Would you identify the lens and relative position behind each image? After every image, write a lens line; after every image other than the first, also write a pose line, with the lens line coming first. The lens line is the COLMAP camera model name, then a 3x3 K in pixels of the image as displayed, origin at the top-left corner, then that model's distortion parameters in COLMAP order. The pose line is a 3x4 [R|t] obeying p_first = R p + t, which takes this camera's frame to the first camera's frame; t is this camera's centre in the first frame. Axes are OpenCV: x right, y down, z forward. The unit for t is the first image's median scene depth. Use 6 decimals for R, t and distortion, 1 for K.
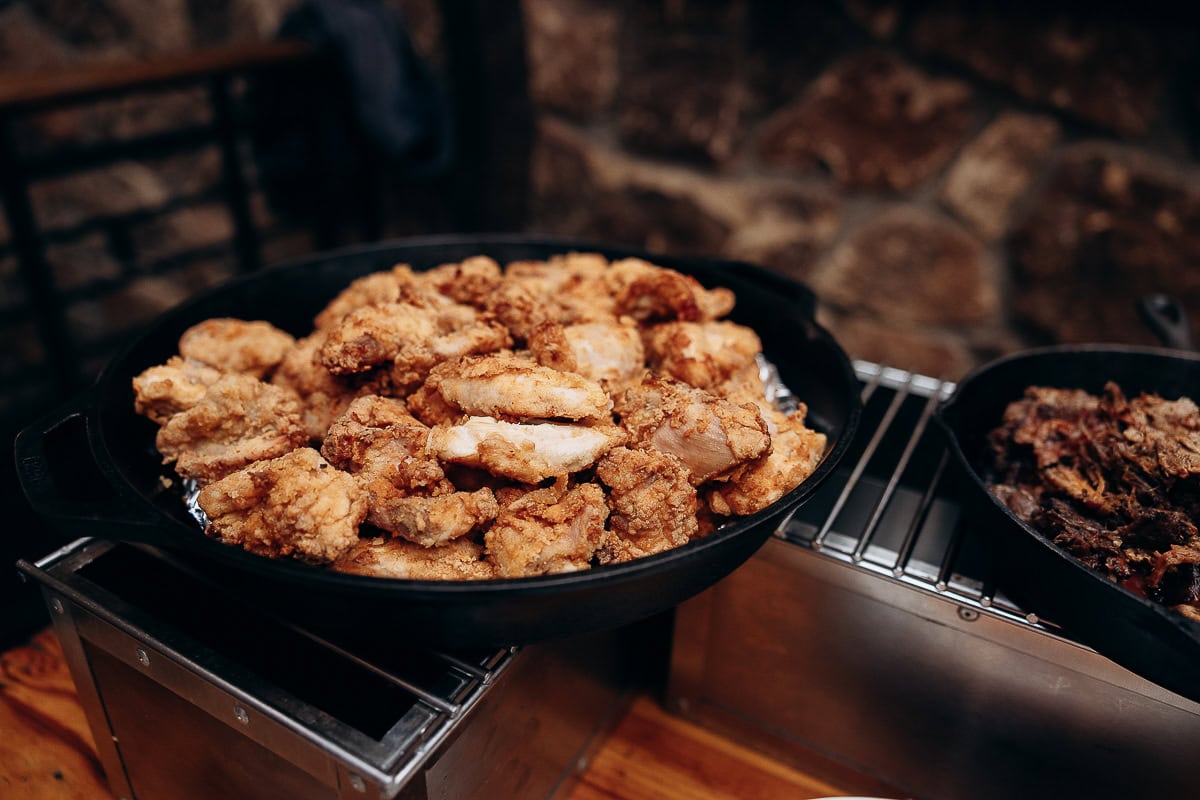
lens RADIAL K [[934.6, 0, 599.2], [0, 934.6, 399.5], [0, 0, 1]] dist [0.007923, -0.015409]
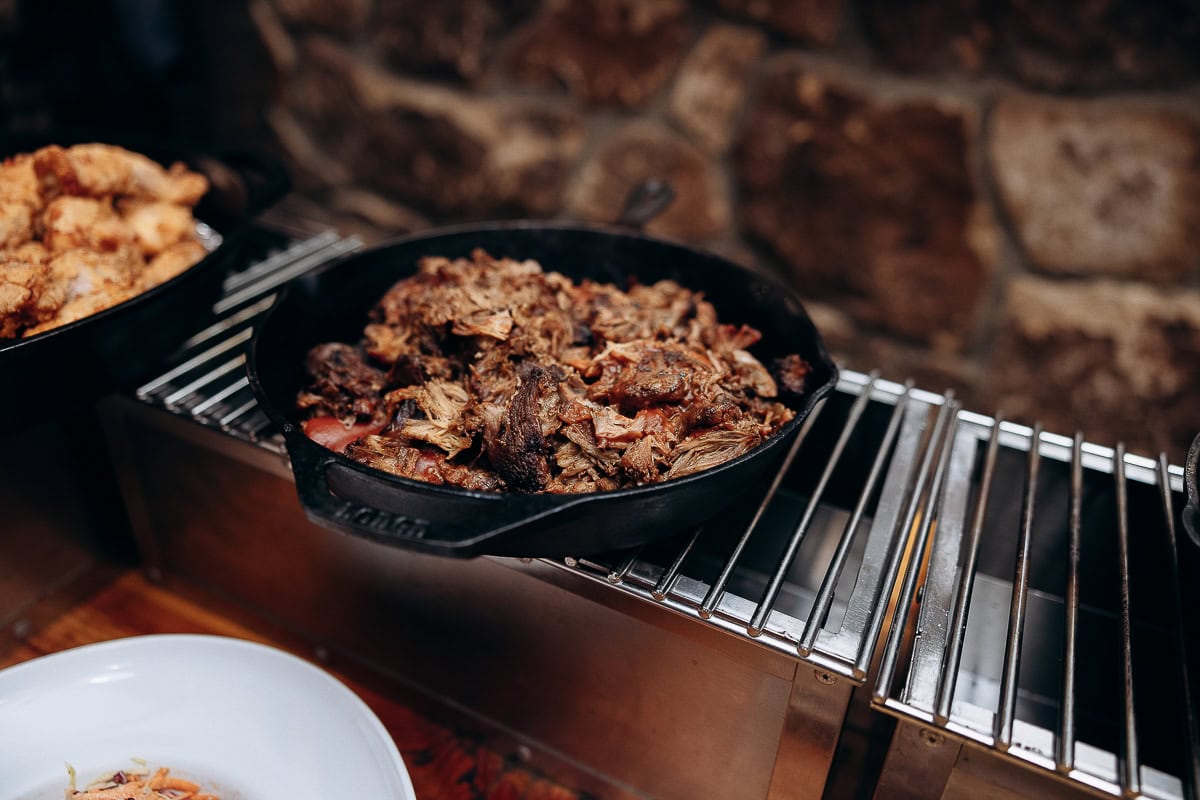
lens RADIAL K [[934.6, 0, 600.0], [0, 934.6, 400.2], [0, 0, 1]] dist [0.007923, -0.015409]
pose [[0.998289, -0.023091, 0.053722, 0.224325], [0.019804, 0.997946, 0.060918, 0.032307], [-0.055019, -0.059750, 0.996696, -0.025128]]
